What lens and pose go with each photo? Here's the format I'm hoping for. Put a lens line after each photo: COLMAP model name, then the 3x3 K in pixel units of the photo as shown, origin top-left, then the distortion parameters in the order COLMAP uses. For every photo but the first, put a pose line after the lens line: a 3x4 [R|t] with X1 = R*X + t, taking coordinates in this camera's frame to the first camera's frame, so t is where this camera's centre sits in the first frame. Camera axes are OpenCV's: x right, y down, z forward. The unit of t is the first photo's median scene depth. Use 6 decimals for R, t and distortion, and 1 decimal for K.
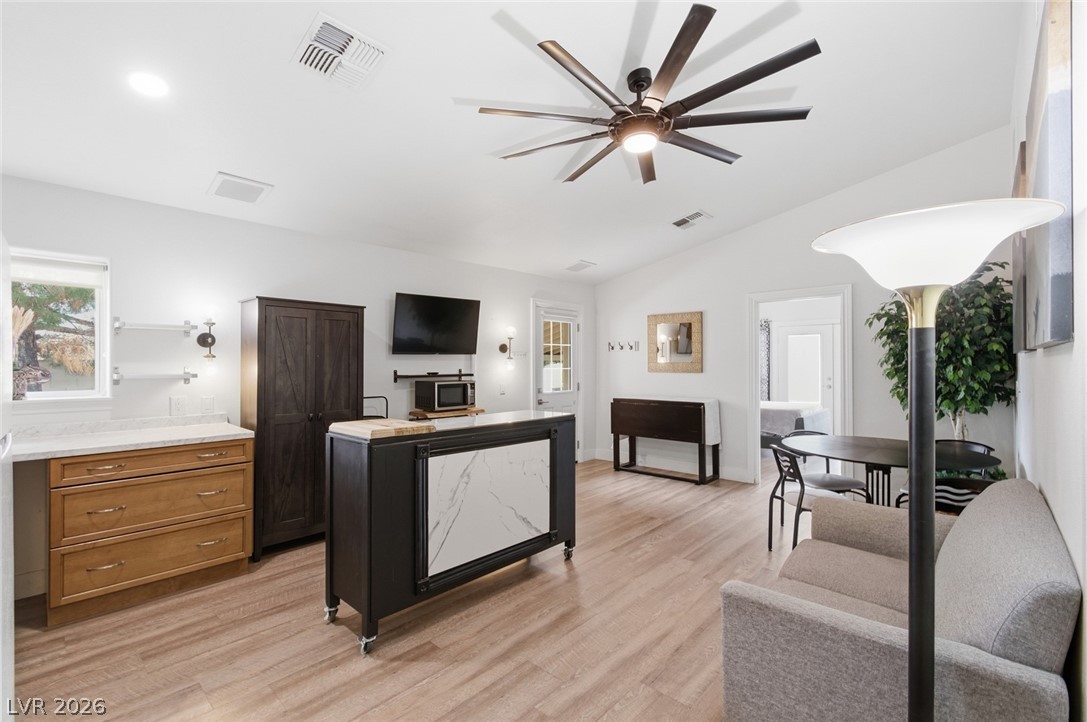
lens RADIAL K [[490.1, 0, 541.0], [0, 490.1, 360.3], [0, 0, 1]] dist [-0.001065, -0.000009]
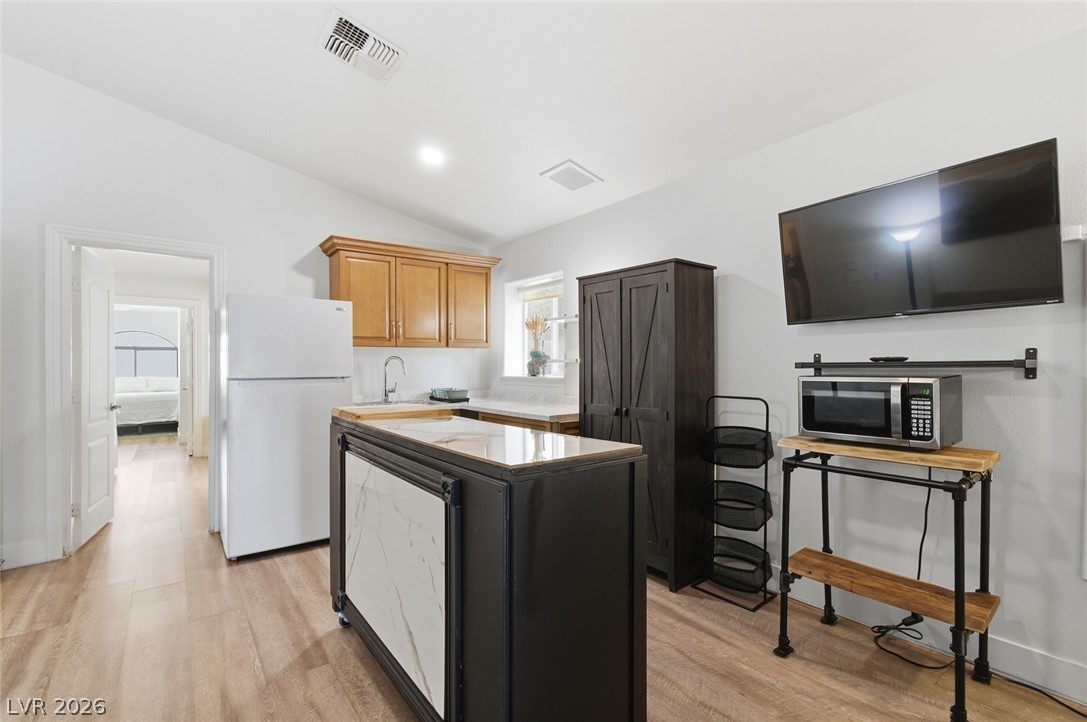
lens RADIAL K [[490.1, 0, 540.2], [0, 490.1, 363.4], [0, 0, 1]] dist [-0.001065, -0.000009]
pose [[-0.177019, -0.004739, -0.984196, 0.496007], [0.003944, 0.999977, -0.005524, 0.056964], [0.984200, -0.004859, -0.176996, 1.382034]]
